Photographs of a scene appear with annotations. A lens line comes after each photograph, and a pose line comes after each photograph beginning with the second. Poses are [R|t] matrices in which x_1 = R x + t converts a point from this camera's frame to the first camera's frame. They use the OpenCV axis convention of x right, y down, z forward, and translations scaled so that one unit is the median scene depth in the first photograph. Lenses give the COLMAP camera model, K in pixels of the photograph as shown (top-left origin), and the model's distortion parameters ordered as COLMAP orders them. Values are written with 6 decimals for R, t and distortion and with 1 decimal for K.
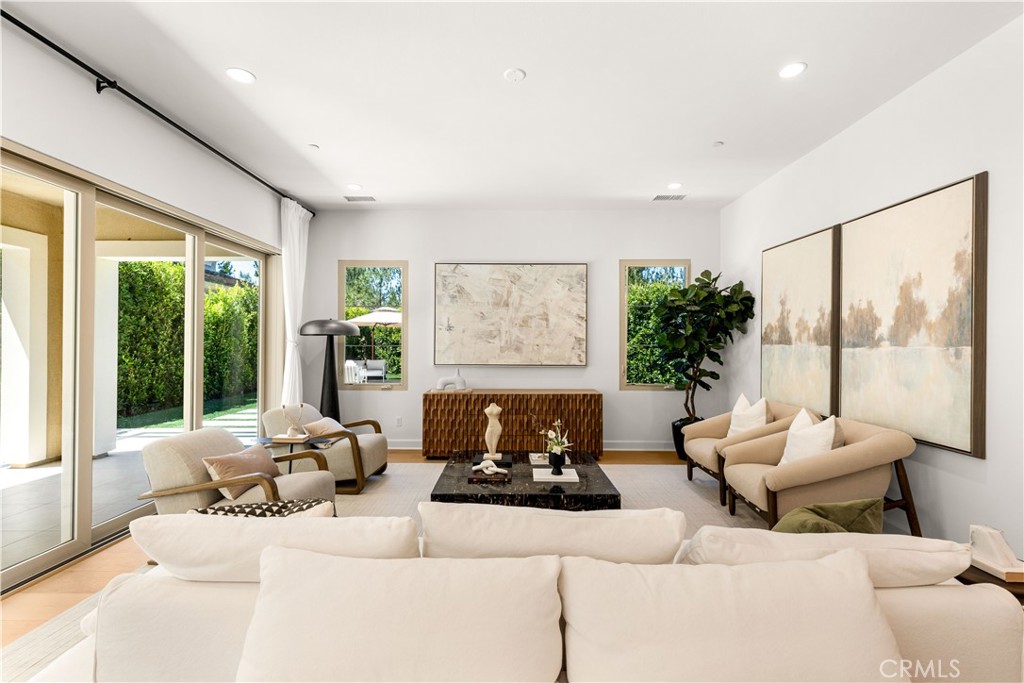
lens RADIAL K [[456.9, 0, 507.1], [0, 456.9, 345.6], [0, 0, 1]] dist [-0.002067, -0.001552]
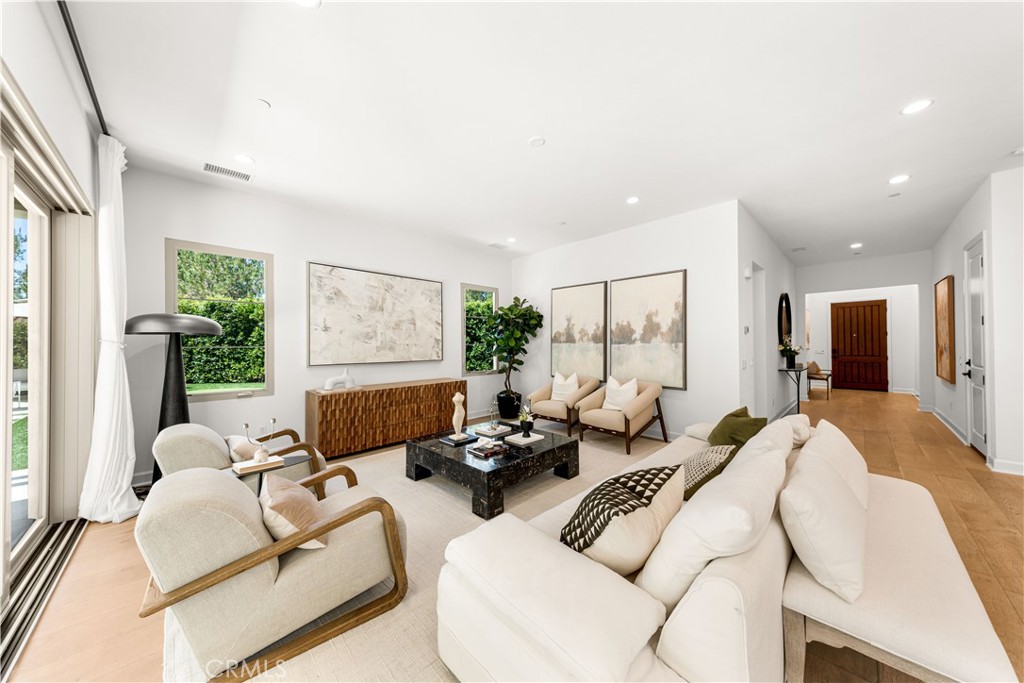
lens RADIAL K [[337.9, 0, 509.5], [0, 337.9, 343.1], [0, 0, 1]] dist [0.002999, -0.000110]
pose [[0.701816, -0.003795, 0.712348, -0.416835], [0.009626, 0.999945, -0.004156, 0.000716], [-0.712293, 0.009774, 0.701814, 0.201732]]
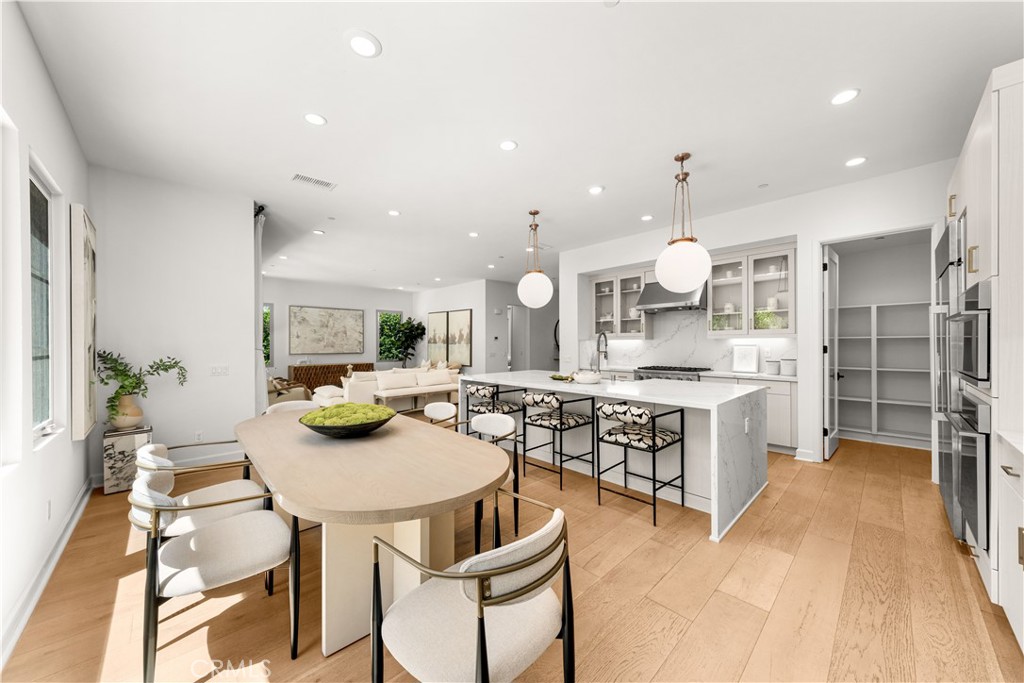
lens RADIAL K [[361.2, 0, 517.6], [0, 361.2, 343.5], [0, 0, 1]] dist [-0.002097, -0.000660]
pose [[0.701775, -0.004087, 0.712387, -0.675085], [0.004878, 0.999988, 0.000932, -0.002793], [-0.712382, 0.002821, 0.701786, -1.020547]]
